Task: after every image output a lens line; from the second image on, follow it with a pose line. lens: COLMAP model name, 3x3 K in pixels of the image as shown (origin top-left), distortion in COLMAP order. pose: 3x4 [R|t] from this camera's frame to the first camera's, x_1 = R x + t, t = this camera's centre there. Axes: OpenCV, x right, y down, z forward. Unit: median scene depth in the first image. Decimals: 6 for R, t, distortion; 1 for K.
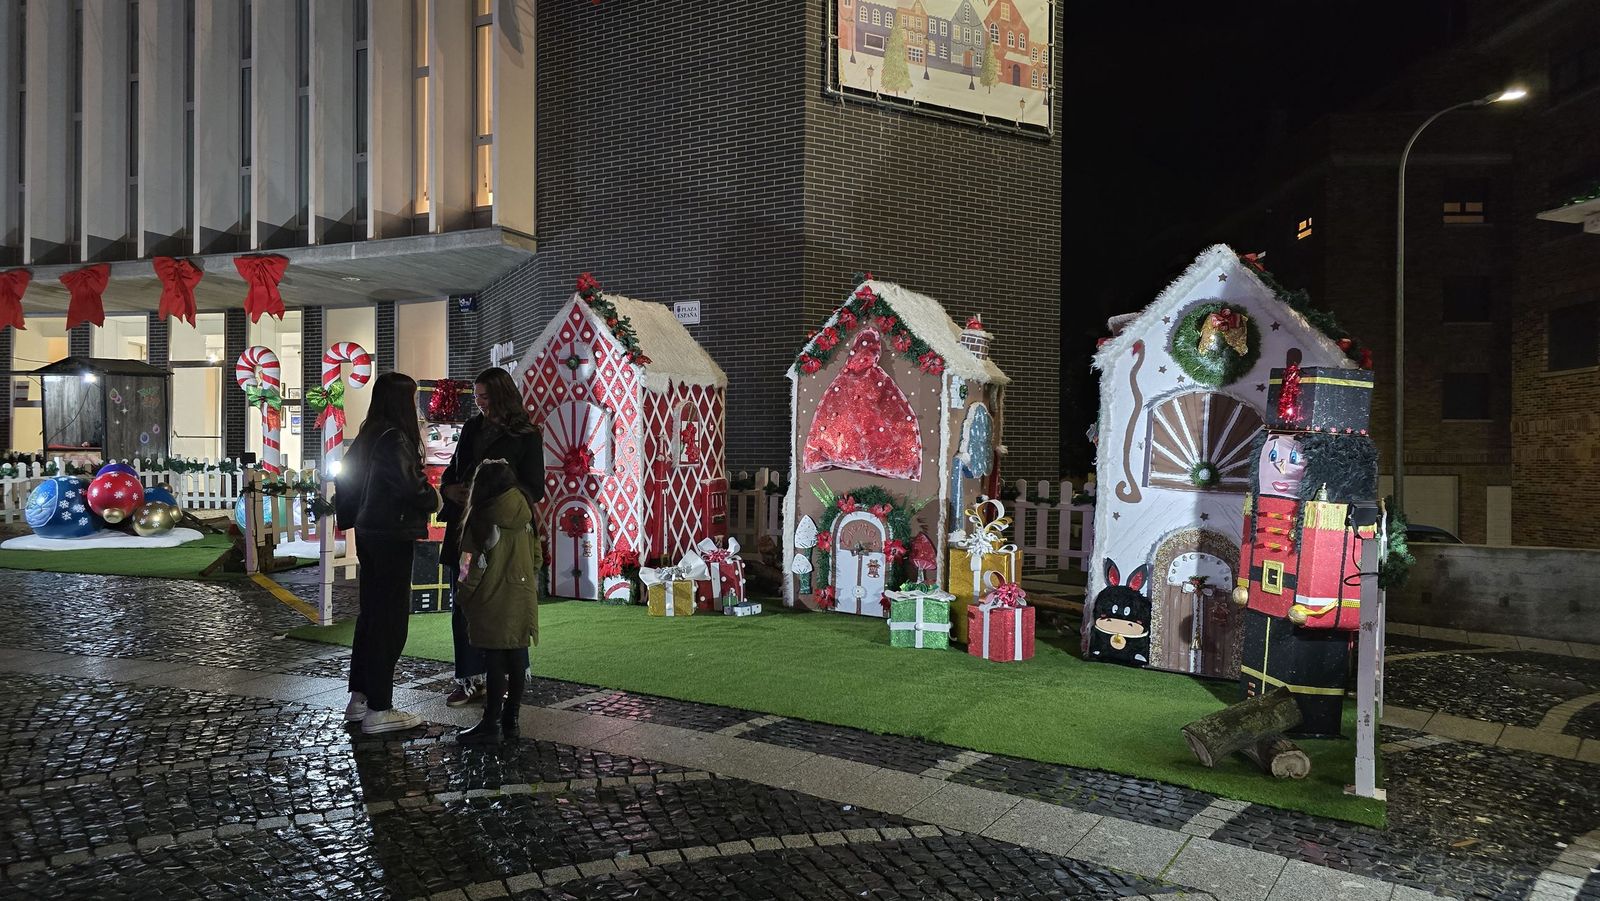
lens RADIAL K [[1056.2, 0, 798.1], [0, 1056.2, 446.4], [0, 0, 1]] dist [0.003891, 0.000159]
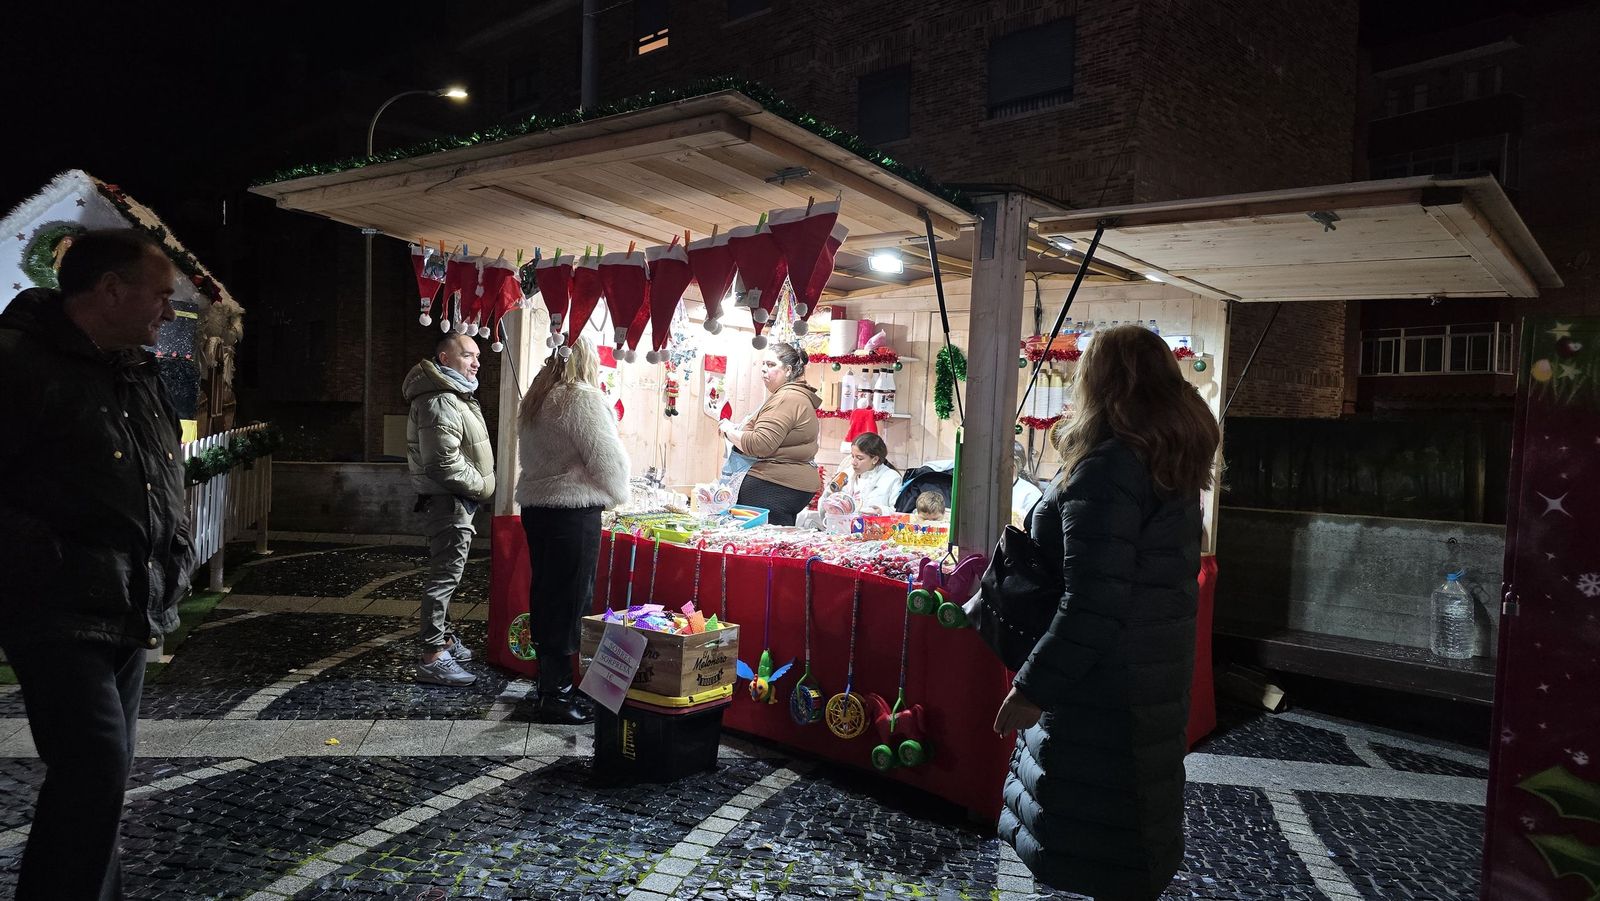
lens RADIAL K [[1056.2, 0, 801.6], [0, 1056.2, 446.8], [0, 0, 1]] dist [0.003891, 0.000159]
pose [[0.683476, -0.005494, 0.729953, 0.122800], [-0.032655, 0.998740, 0.038093, 0.015628], [-0.729242, -0.049872, 0.682435, -0.223772]]
